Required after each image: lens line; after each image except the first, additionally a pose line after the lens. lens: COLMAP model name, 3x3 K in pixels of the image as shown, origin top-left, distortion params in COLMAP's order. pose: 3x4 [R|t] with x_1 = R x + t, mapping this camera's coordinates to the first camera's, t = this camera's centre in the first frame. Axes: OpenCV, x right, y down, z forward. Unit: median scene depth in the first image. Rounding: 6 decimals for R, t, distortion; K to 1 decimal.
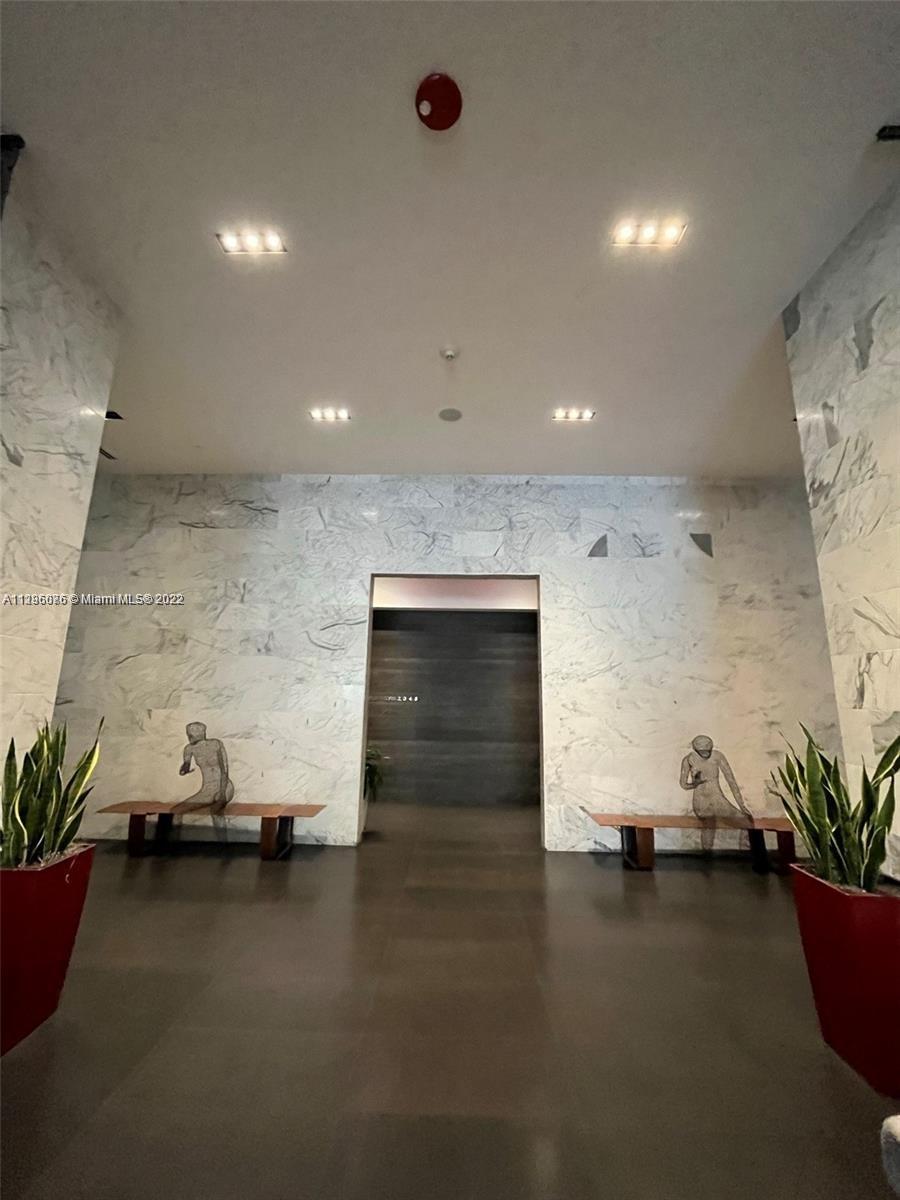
lens RADIAL K [[483.1, 0, 450.8], [0, 483.1, 597.7], [0, 0, 1]] dist [0.000559, -0.000112]
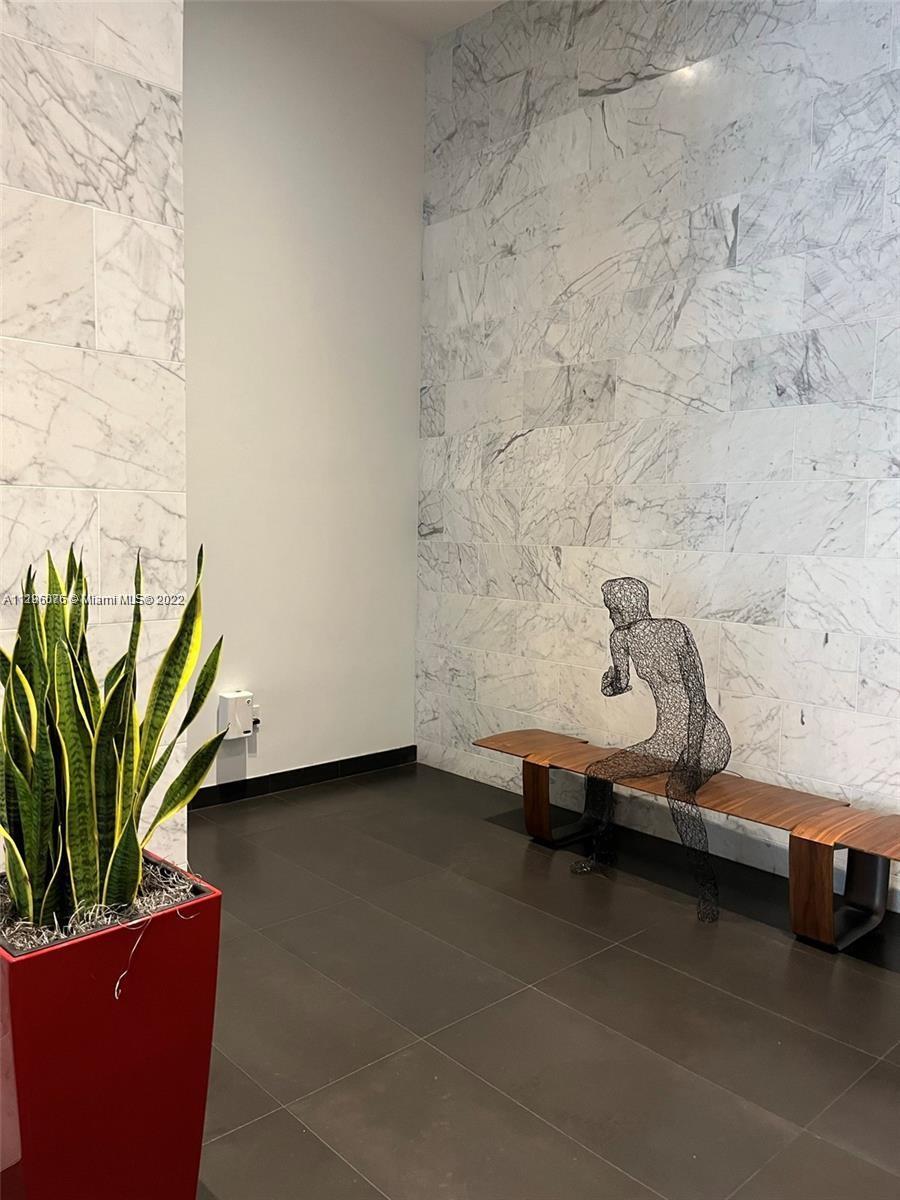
lens RADIAL K [[906.6, 0, 448.2], [0, 906.6, 601.6], [0, 0, 1]] dist [0.037994, -0.022539]
pose [[0.686705, 0.056630, -0.724727, -0.063385], [0.141126, 0.967607, 0.209331, 0.083723], [0.713106, -0.246026, 0.656469, 0.335779]]
